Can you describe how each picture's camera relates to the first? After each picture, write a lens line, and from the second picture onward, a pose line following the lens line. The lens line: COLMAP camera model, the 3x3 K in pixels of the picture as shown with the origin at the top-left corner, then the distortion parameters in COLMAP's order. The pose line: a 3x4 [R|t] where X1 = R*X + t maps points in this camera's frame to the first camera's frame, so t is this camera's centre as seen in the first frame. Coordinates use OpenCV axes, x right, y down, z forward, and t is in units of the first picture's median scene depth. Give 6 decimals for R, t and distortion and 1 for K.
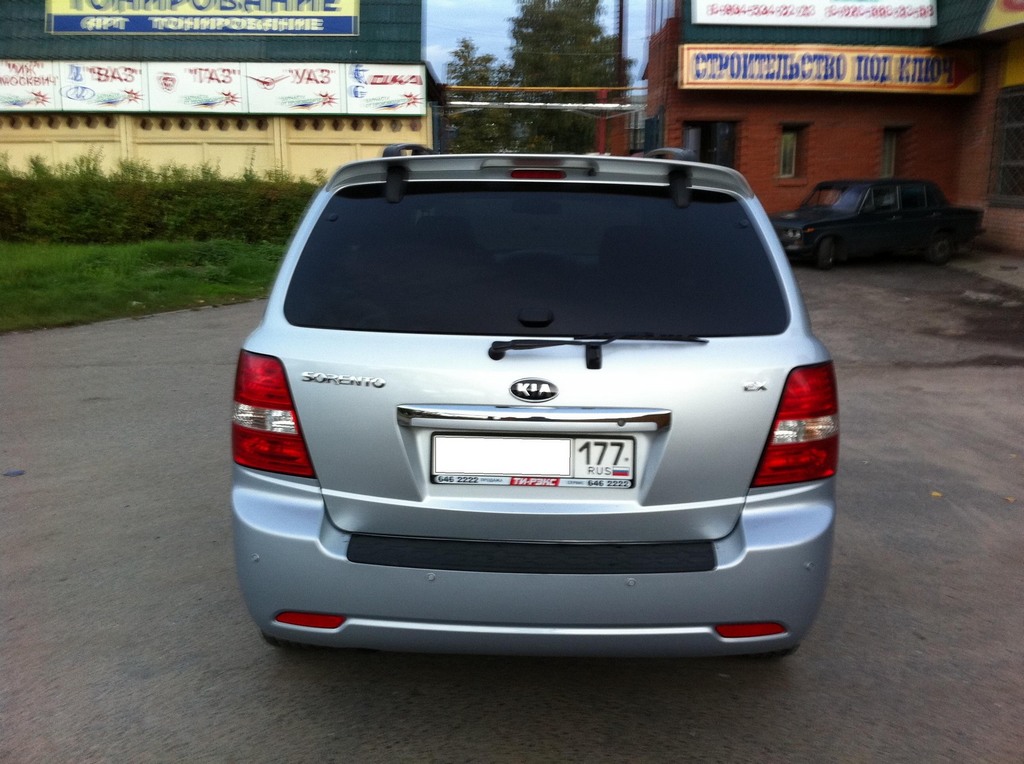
lens RADIAL K [[1043.7, 0, 514.2], [0, 1043.7, 374.9], [0, 0, 1]] dist [-0.024406, 0.000000]
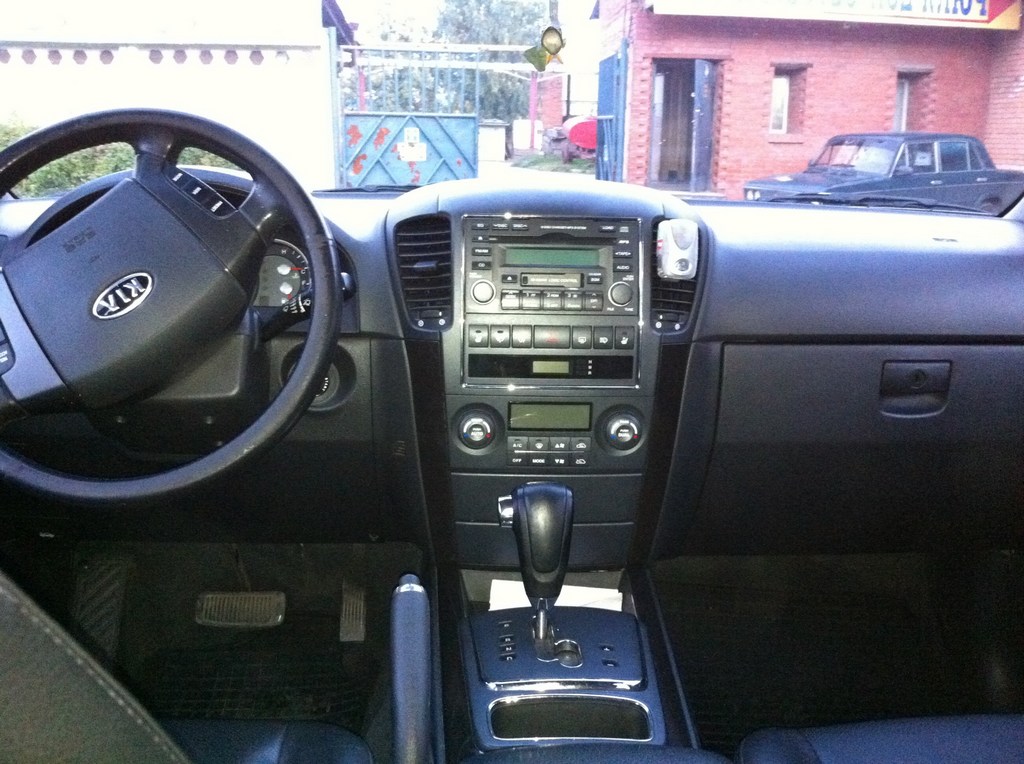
lens RADIAL K [[1043.7, 0, 513.2], [0, 1043.7, 380.0], [0, 0, 1]] dist [-0.024406, 0.000000]
pose [[0.997504, -0.004473, 0.070471, 0.002086], [0.002570, 0.999630, 0.027077, -0.024729], [-0.070566, -0.026828, 0.997146, 0.232683]]
